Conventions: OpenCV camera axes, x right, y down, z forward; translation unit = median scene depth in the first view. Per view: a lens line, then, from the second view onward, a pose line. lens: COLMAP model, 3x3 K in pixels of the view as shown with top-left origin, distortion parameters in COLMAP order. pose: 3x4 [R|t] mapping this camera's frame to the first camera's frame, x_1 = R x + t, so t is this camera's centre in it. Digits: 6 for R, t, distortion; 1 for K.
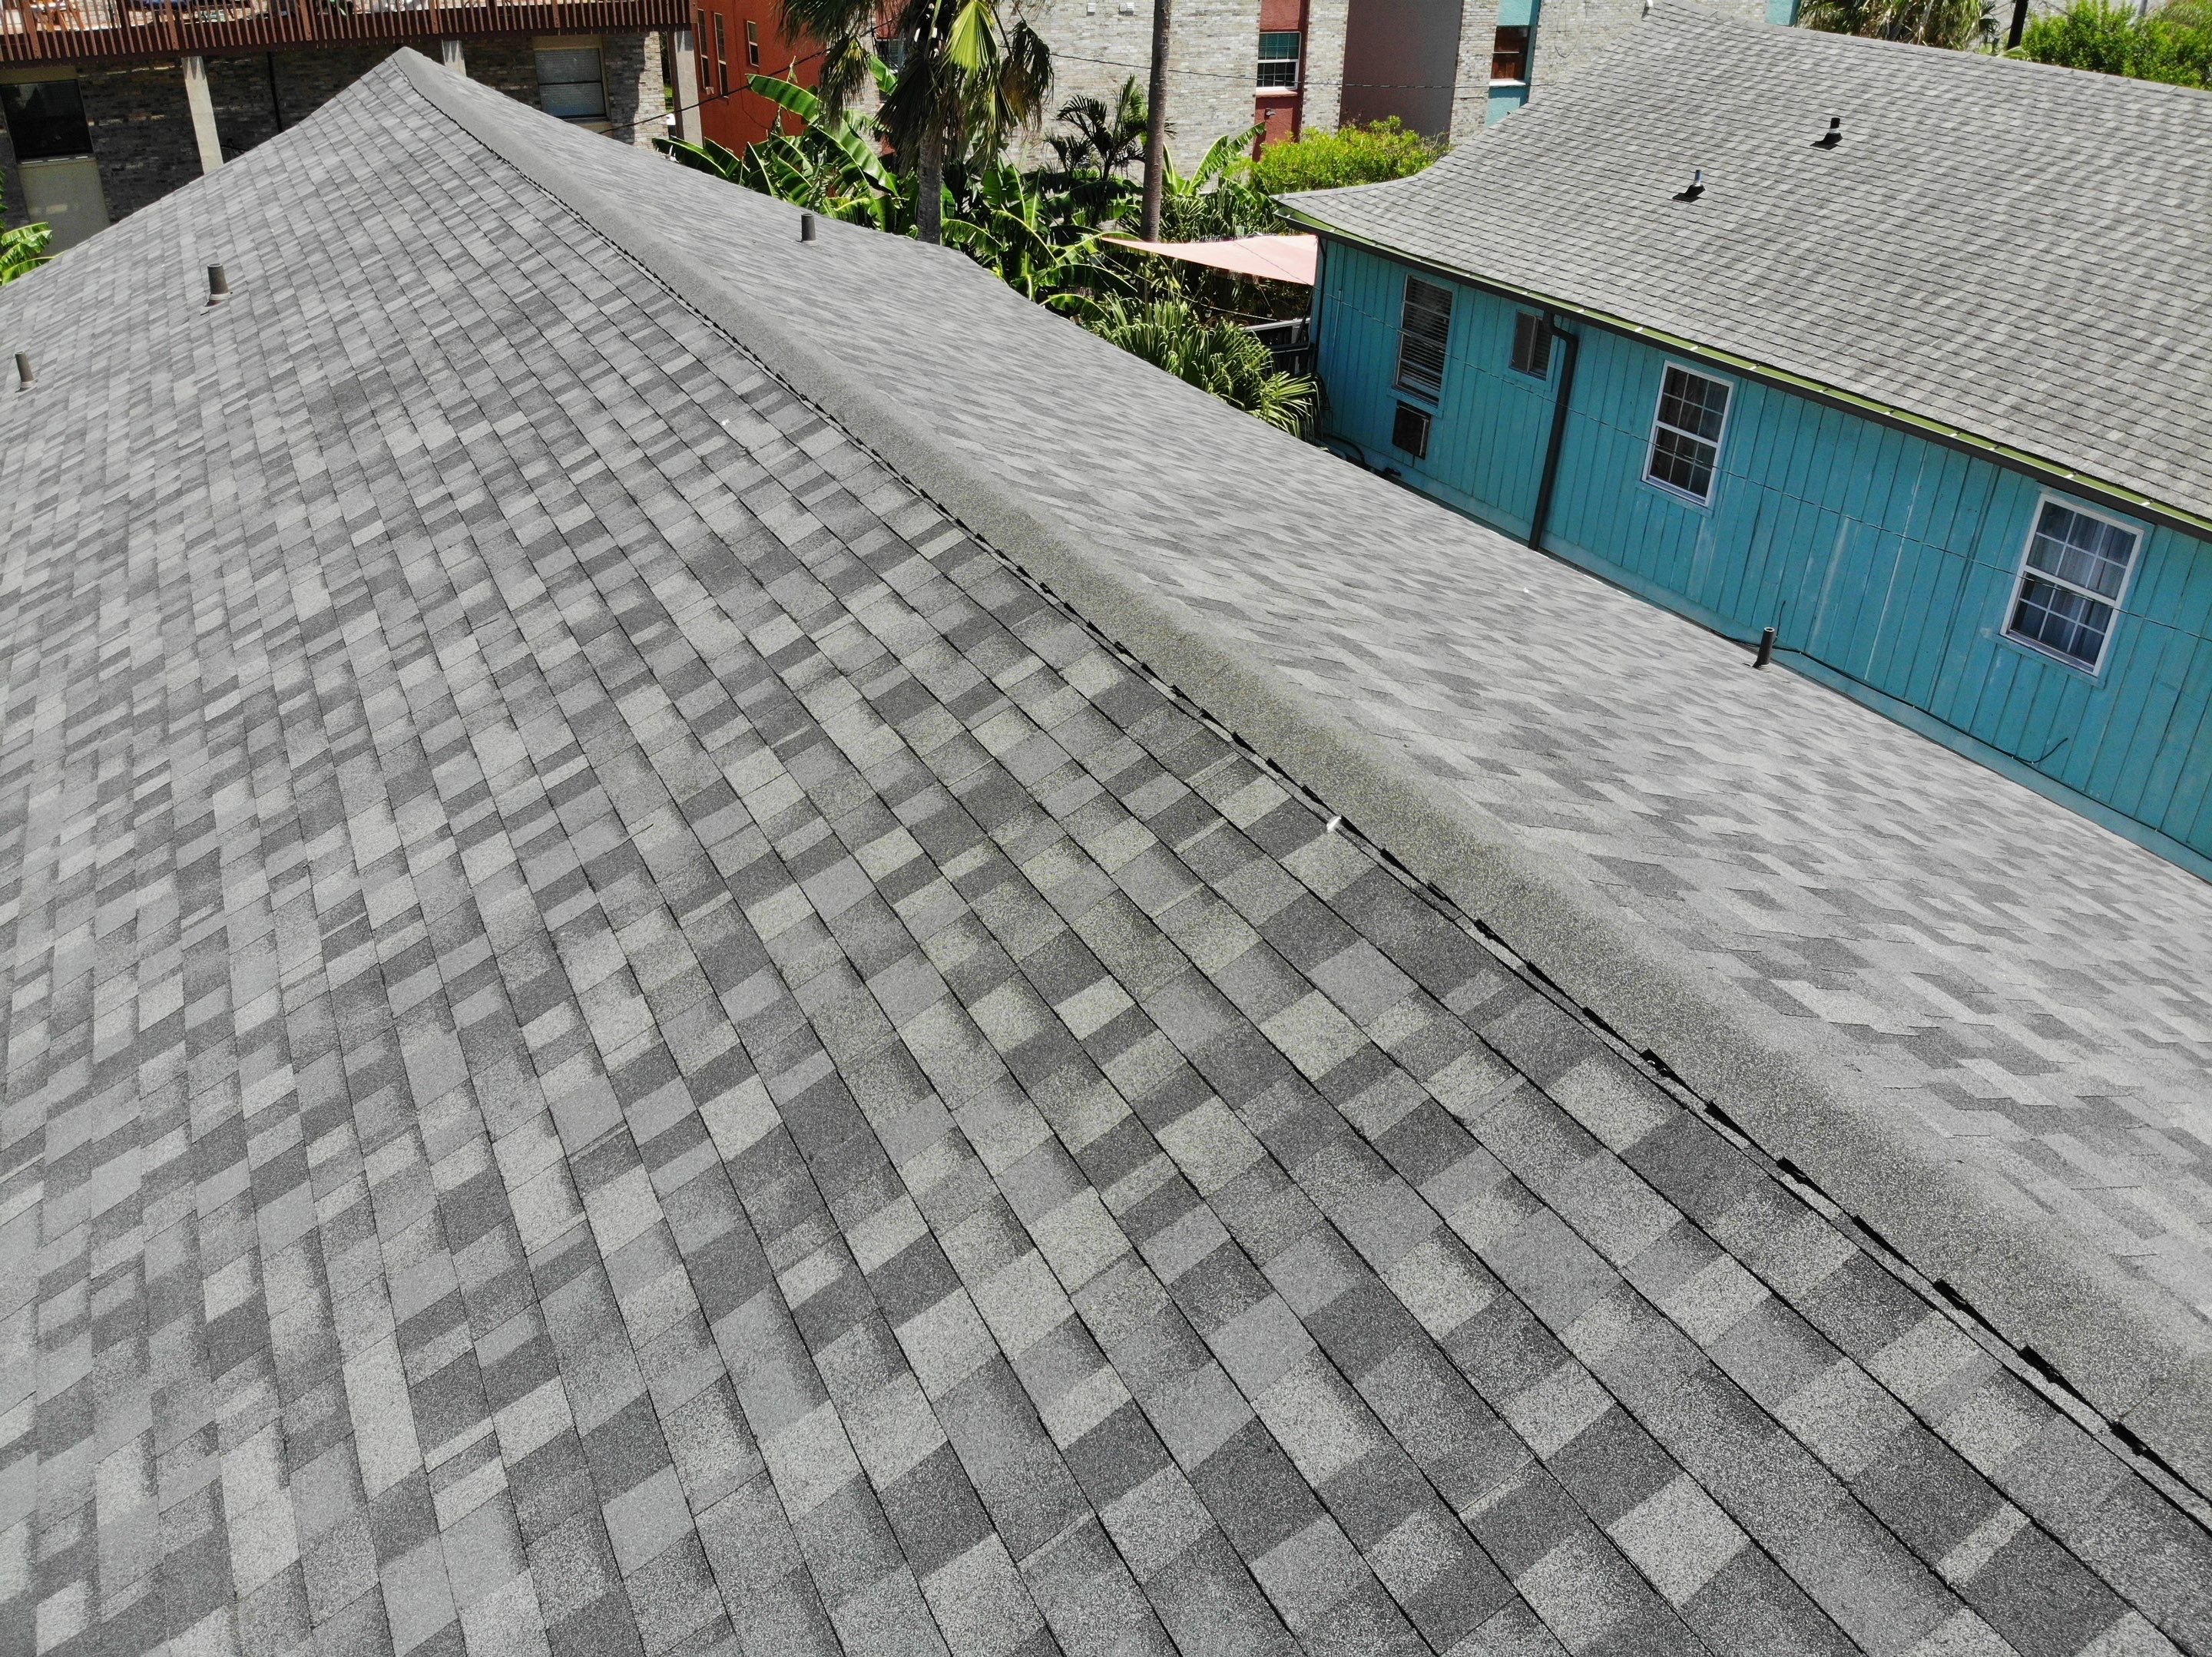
lens RADIAL K [[1654.2, 0, 1118.8], [0, 1654.2, 835.1], [0, 0, 1]] dist [-0.023349, -0.049459]
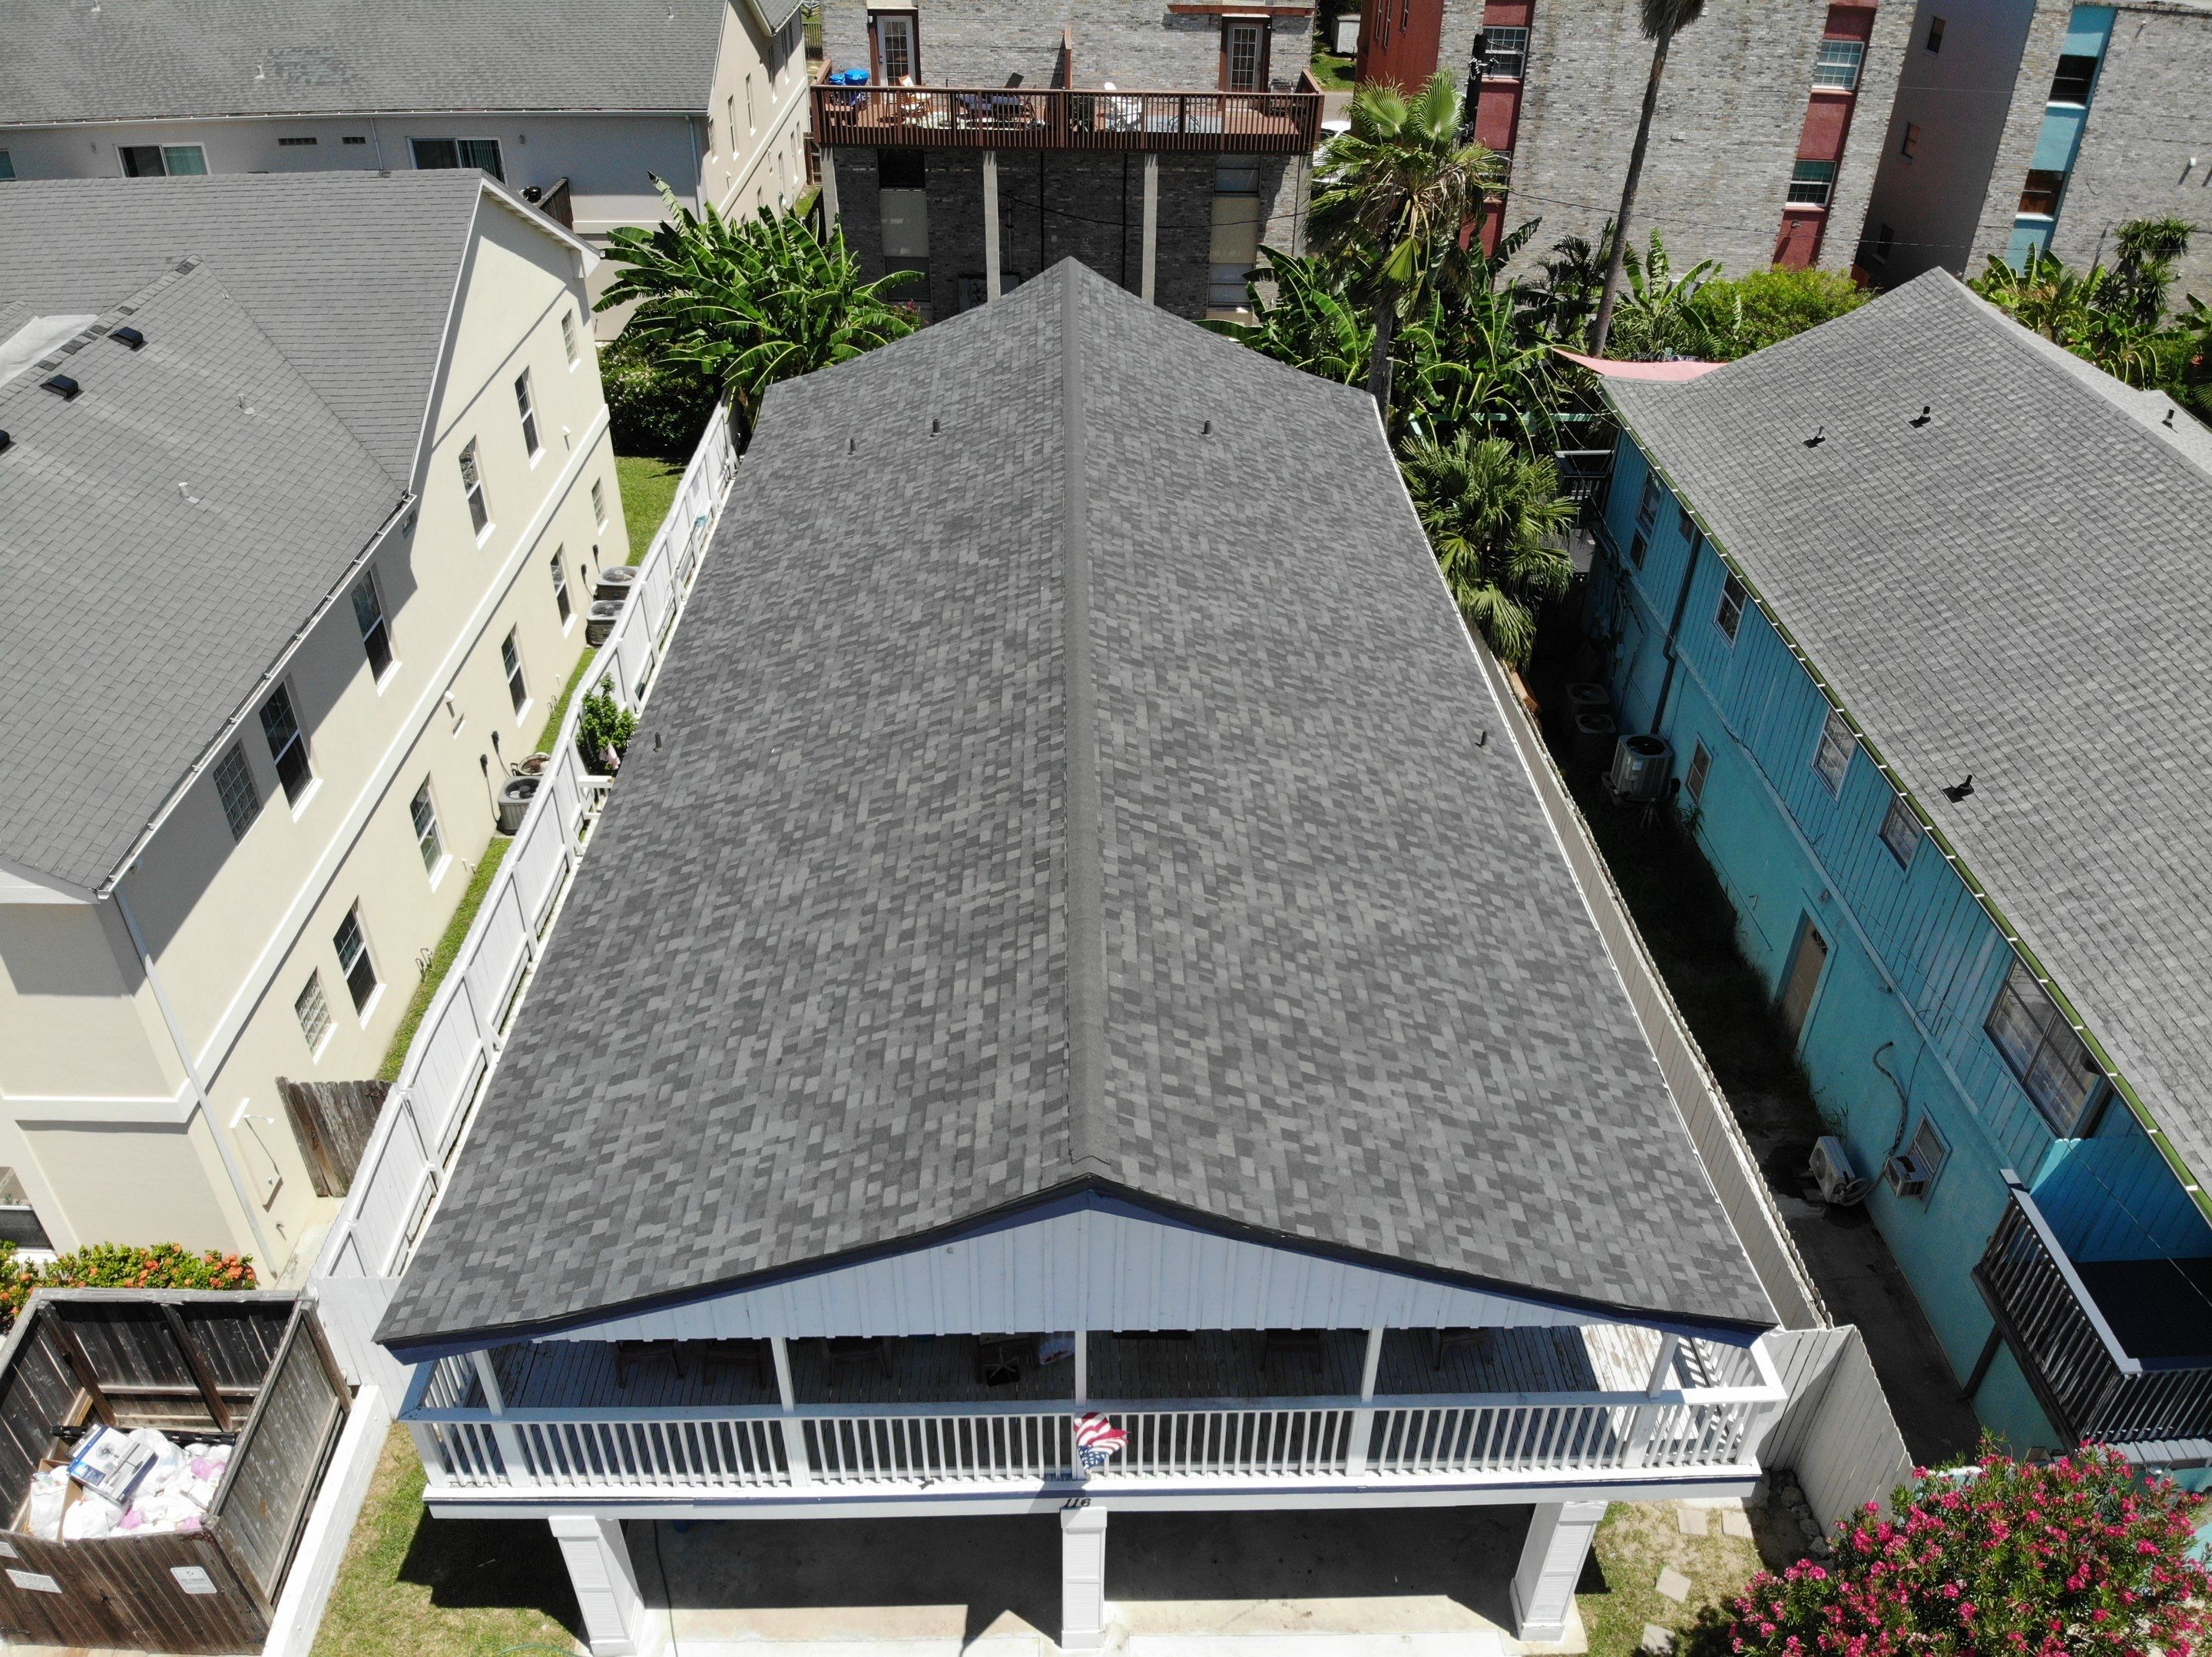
lens RADIAL K [[1654.2, 0, 1097.8], [0, 1654.2, 850.1], [0, 0, 1]] dist [-0.023349, -0.049459]
pose [[0.893215, 0.254743, -0.370504, 1.336906], [-0.223199, 0.966535, 0.126458, -0.224251], [0.390320, -0.030258, 0.920182, -2.167112]]
